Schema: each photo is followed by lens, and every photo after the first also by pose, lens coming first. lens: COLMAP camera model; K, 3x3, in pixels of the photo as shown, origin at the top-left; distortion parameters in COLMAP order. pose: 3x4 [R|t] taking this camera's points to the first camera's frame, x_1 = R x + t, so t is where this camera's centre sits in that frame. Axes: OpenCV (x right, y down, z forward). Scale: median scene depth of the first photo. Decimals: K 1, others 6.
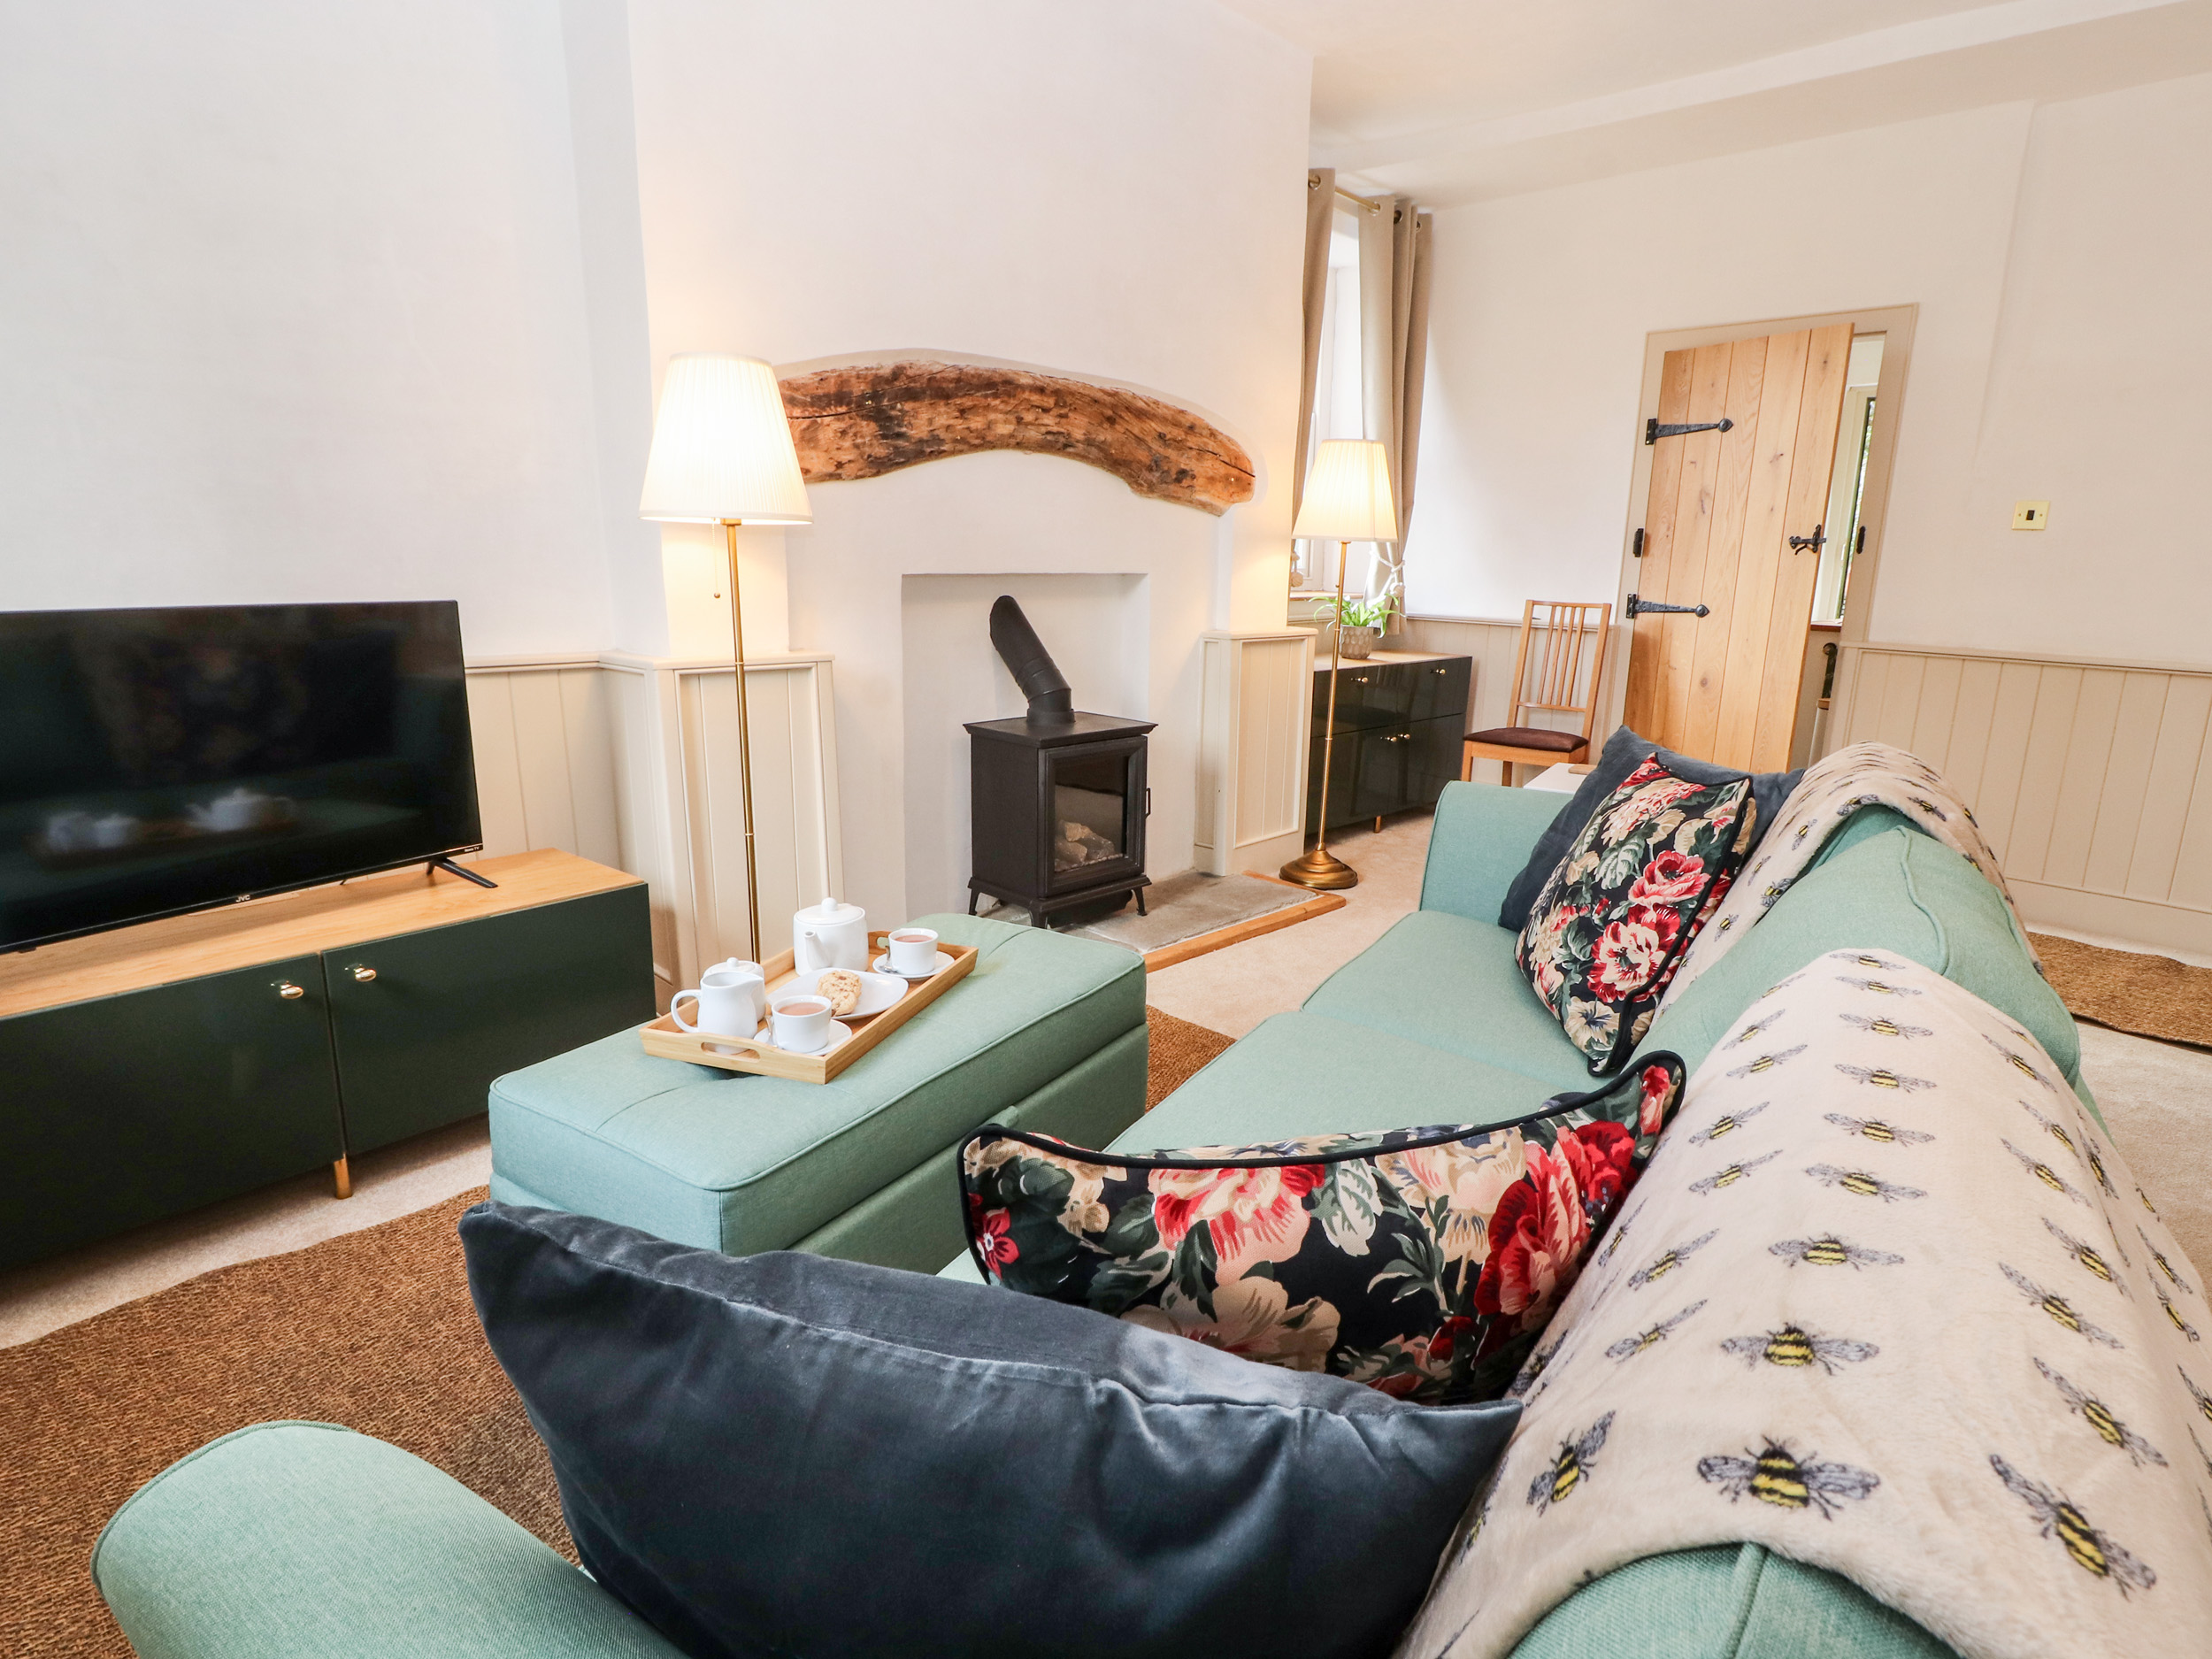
lens RADIAL K [[1166.0, 0, 1122.5], [0, 1166.0, 820.2], [0, 0, 1]] dist [-0.003016, -0.000838]
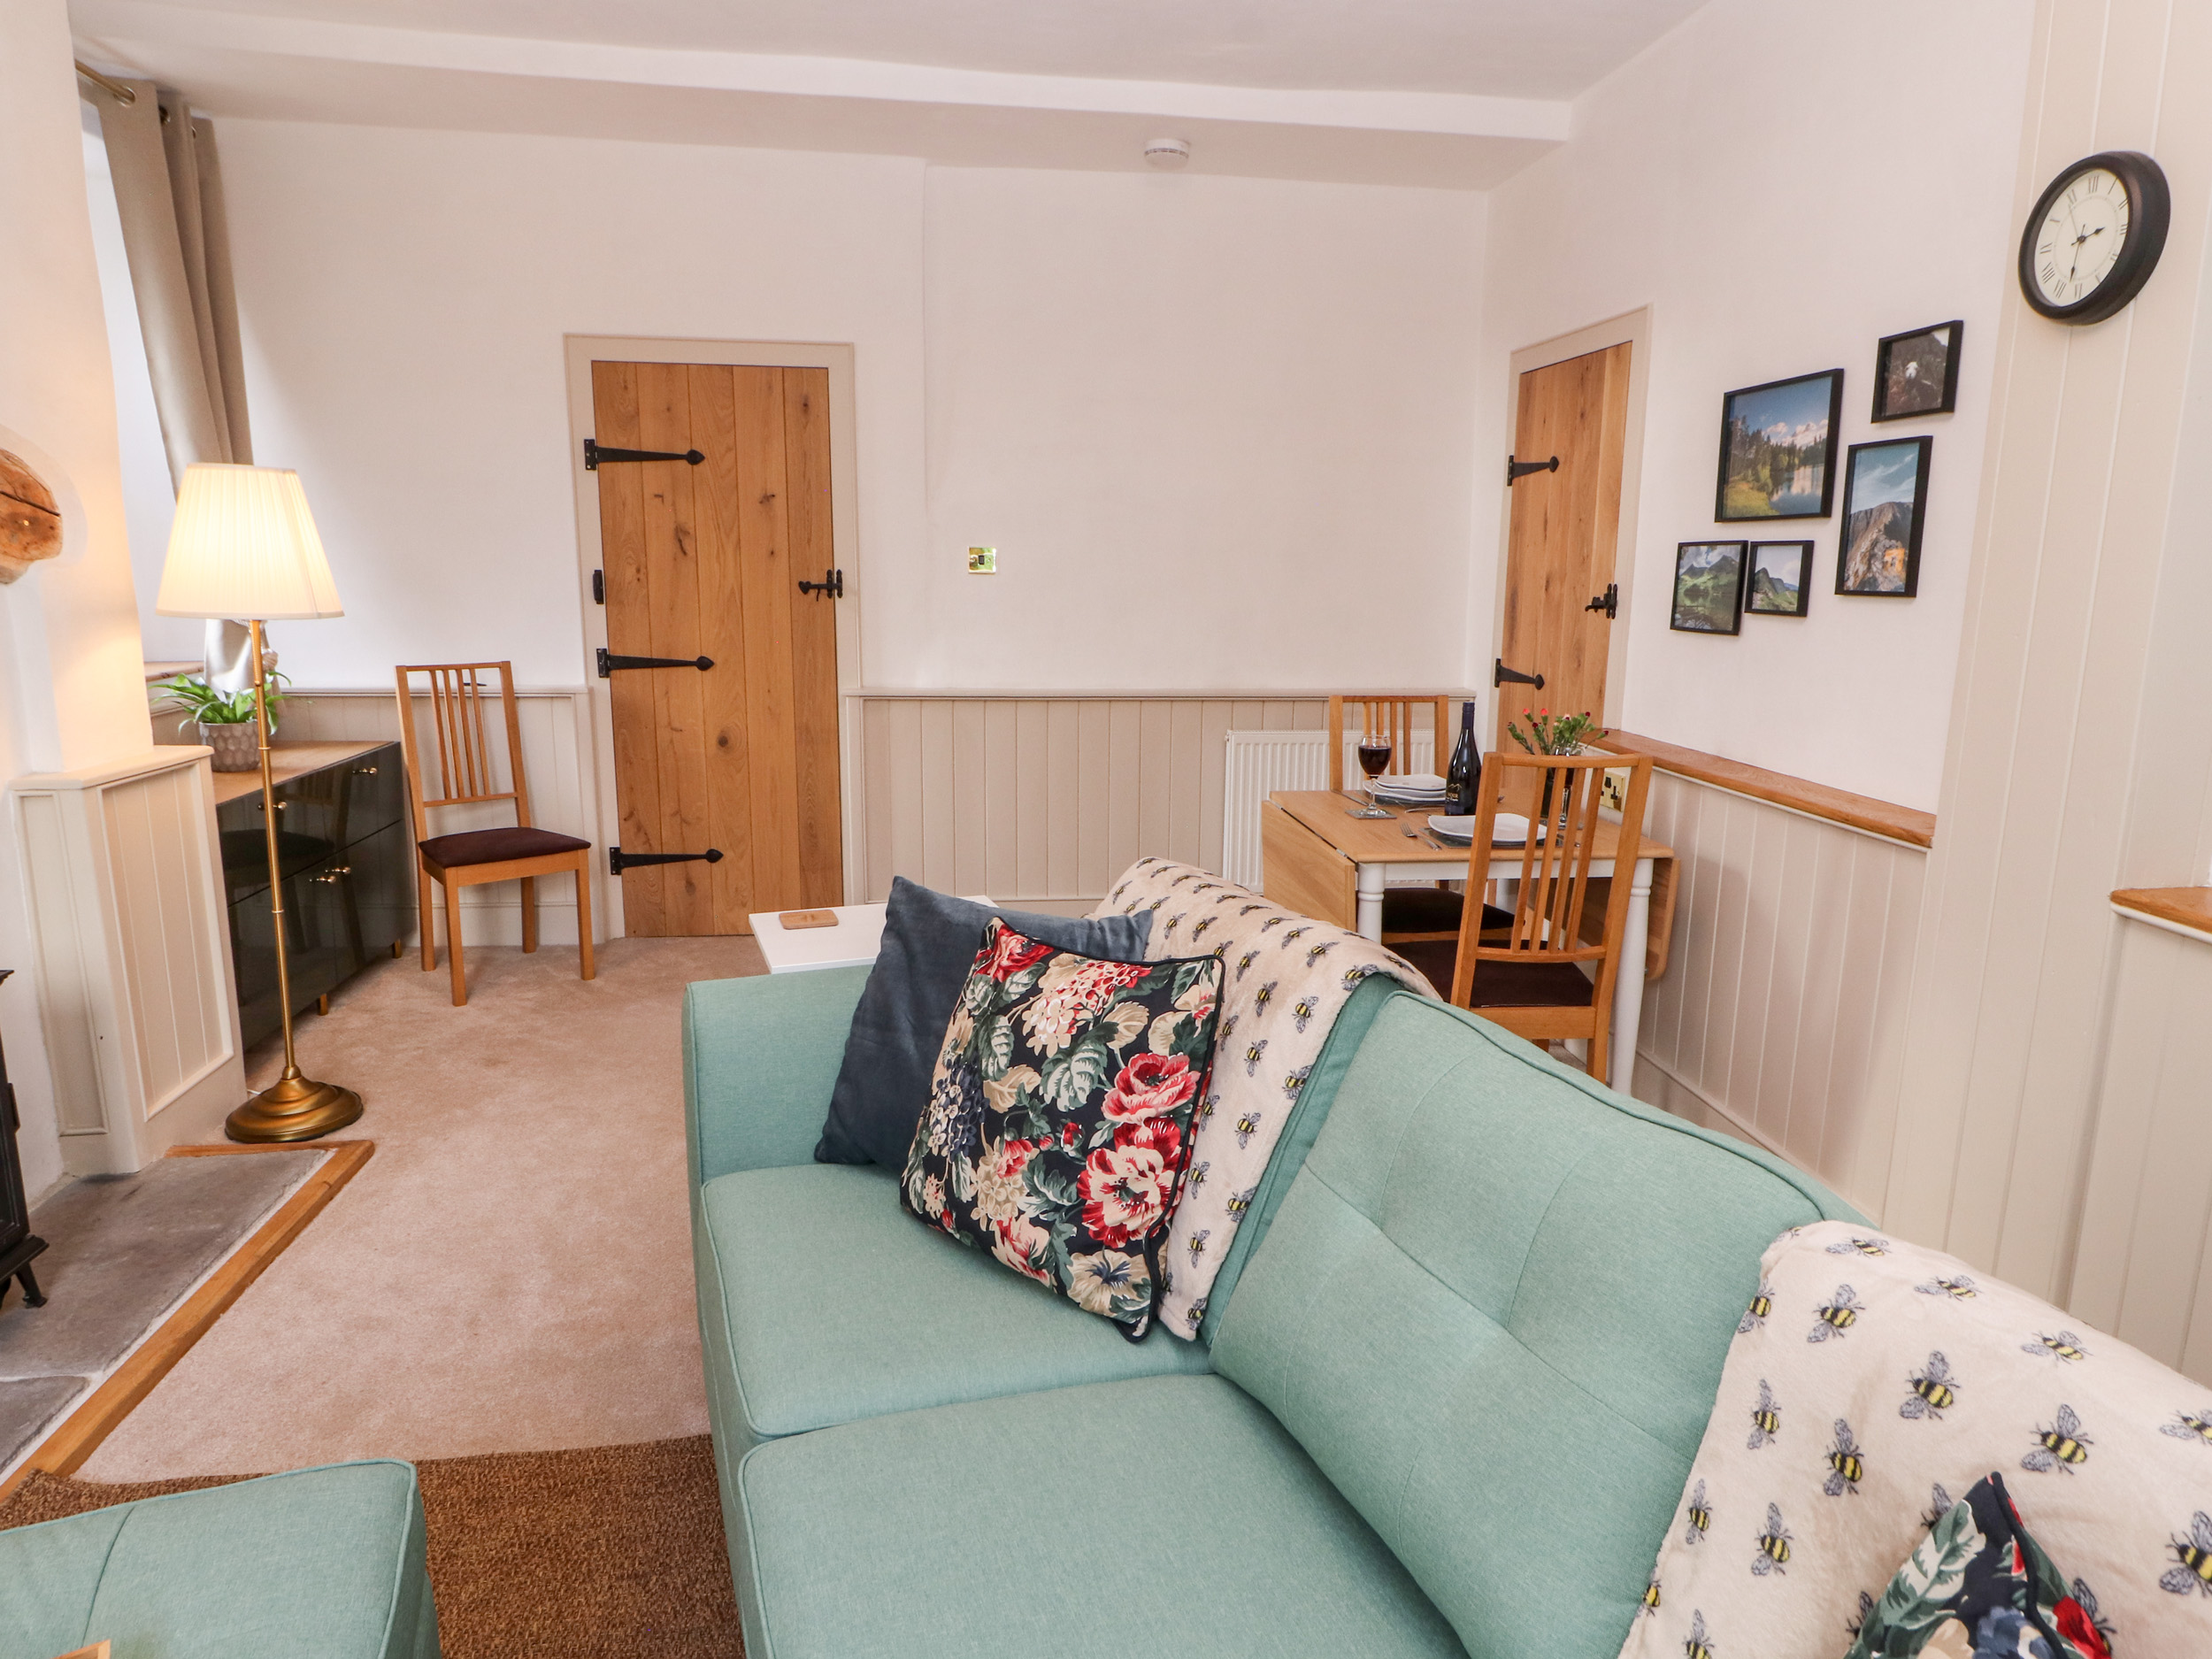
lens RADIAL K [[1345.4, 0, 1135.7], [0, 1345.4, 806.8], [0, 0, 1]] dist [0.010035, -0.017962]
pose [[0.599853, -0.159377, 0.784076, -0.154062], [0.178750, 0.981886, 0.062833, -0.115348], [-0.779888, 0.102463, 0.617476, 0.193809]]
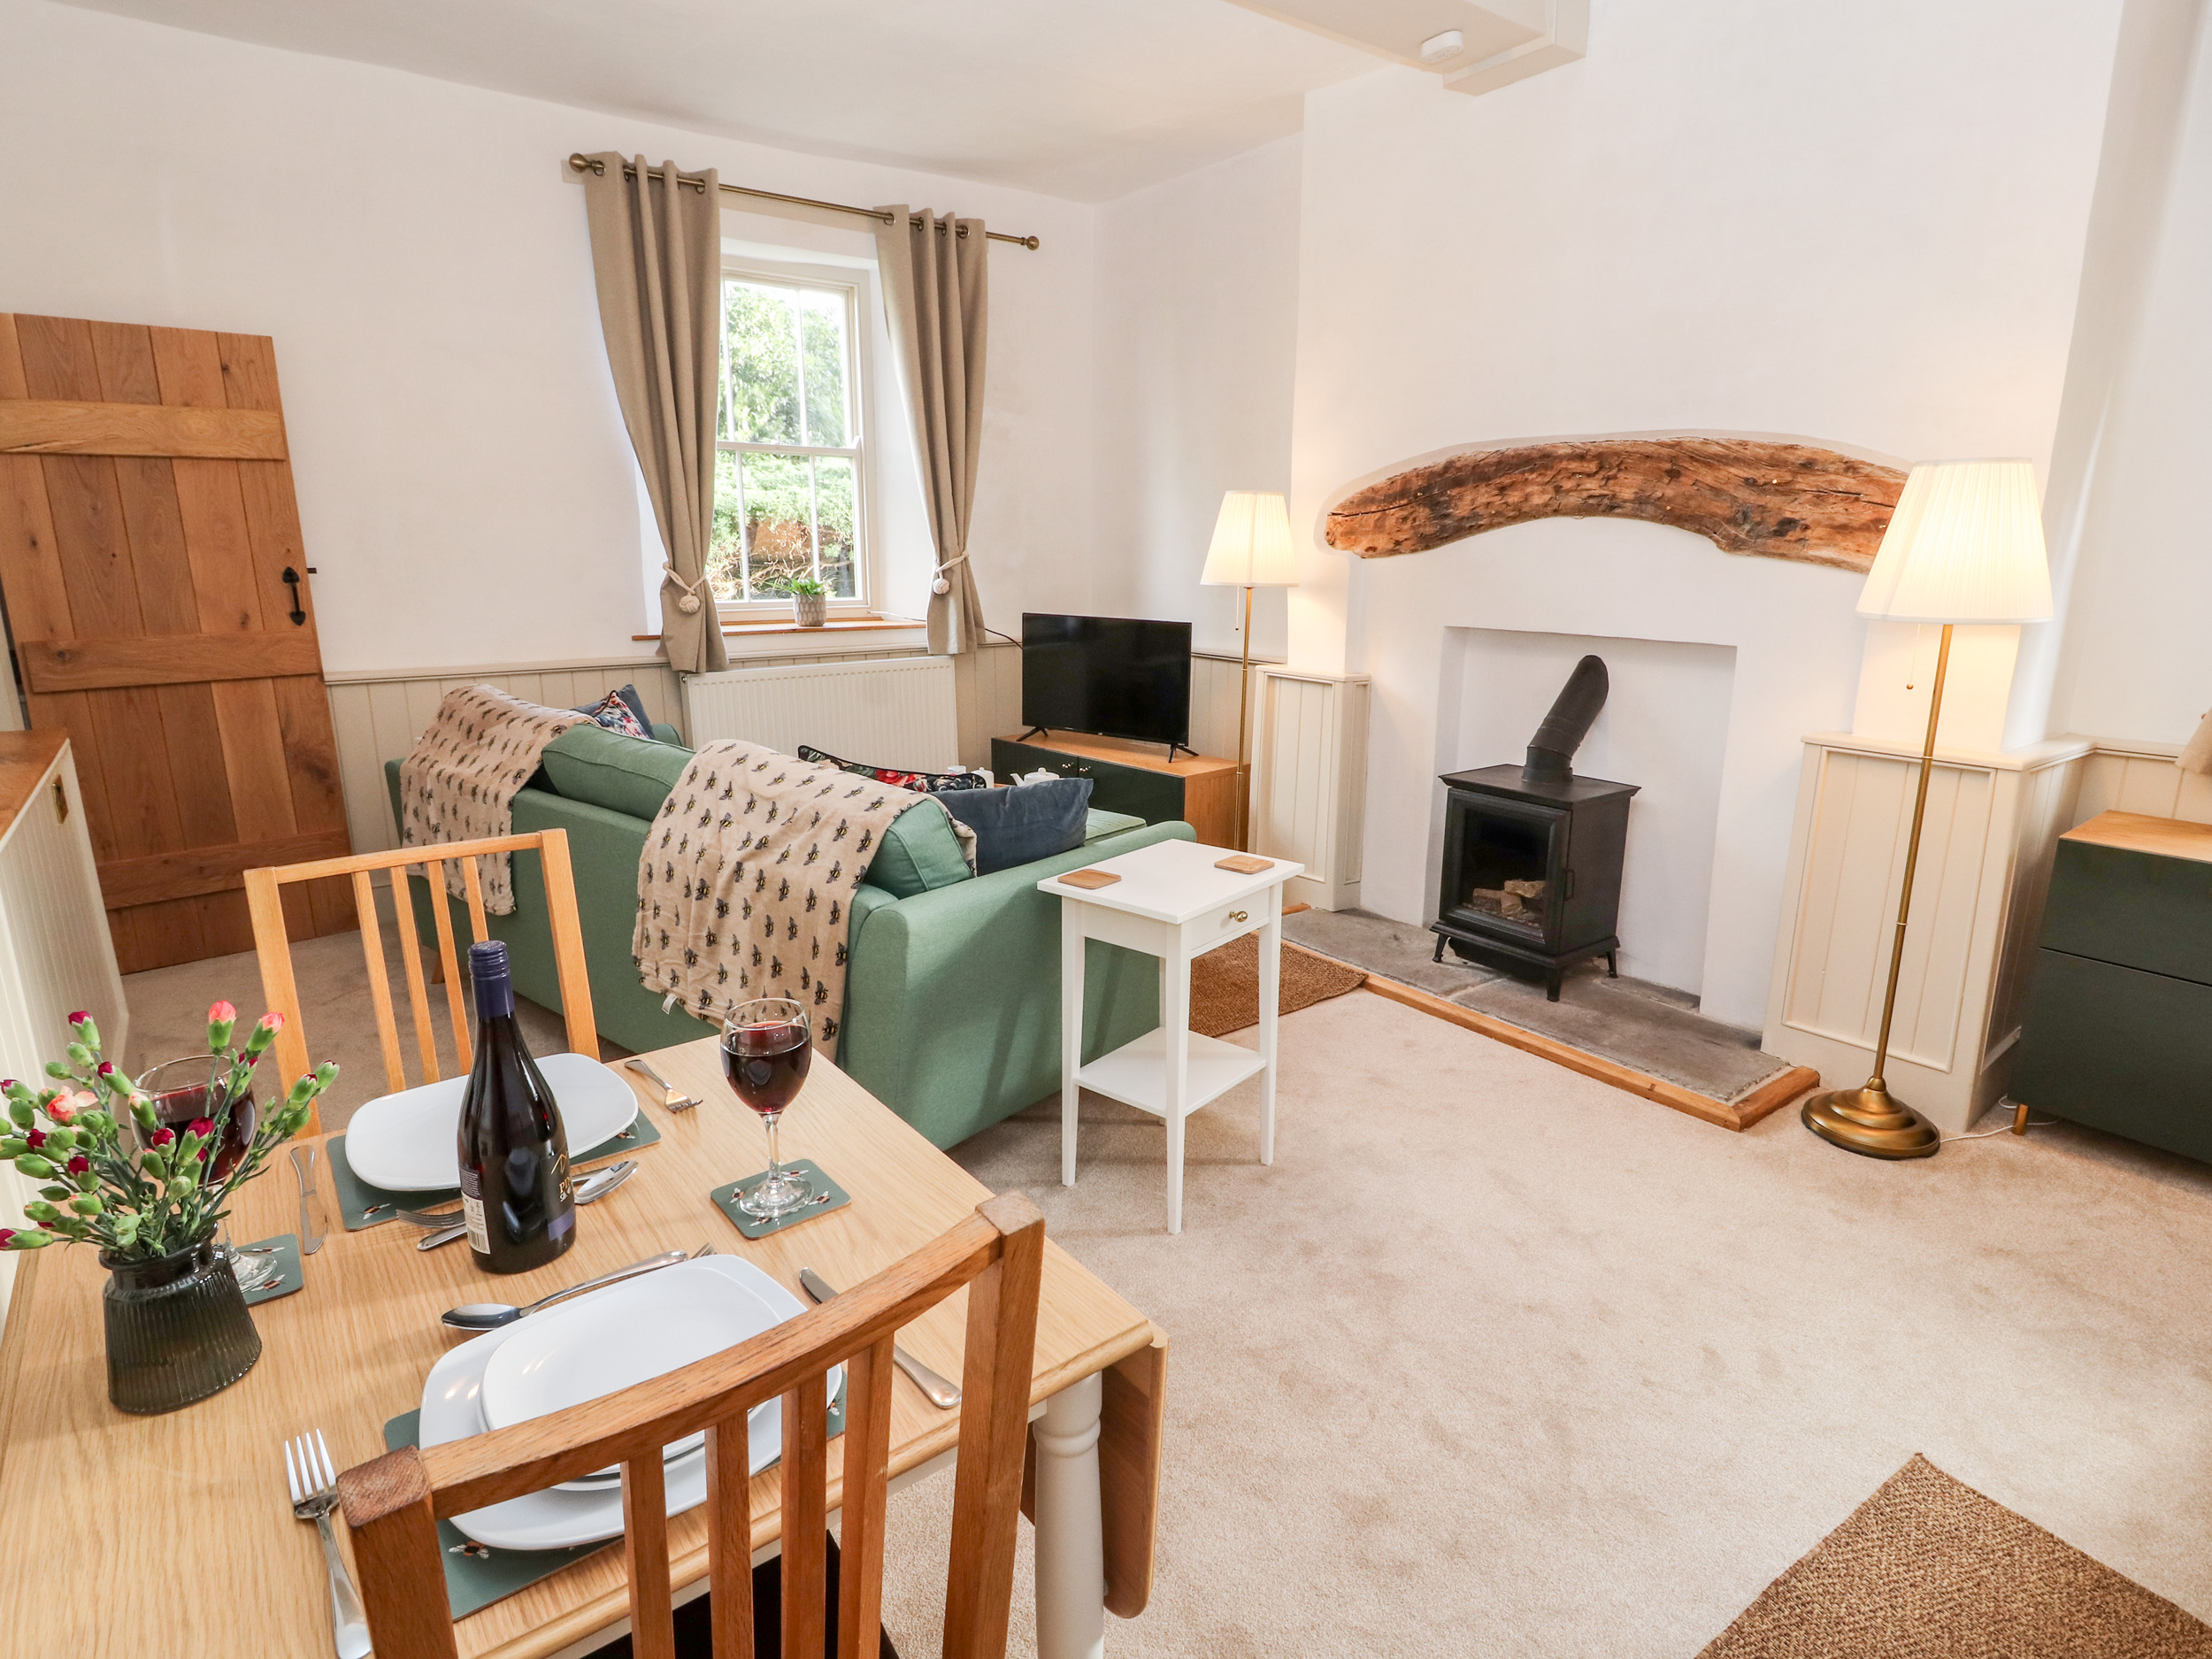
lens RADIAL K [[1171.4, 0, 1121.0], [0, 1171.4, 829.2], [0, 0, 1]] dist [0.000924, -0.013181]
pose [[-0.114336, 0.213251, -0.970284, 1.091032], [-0.233872, 0.943461, 0.234915, -0.218190], [0.965521, 0.253782, -0.057998, 0.790387]]
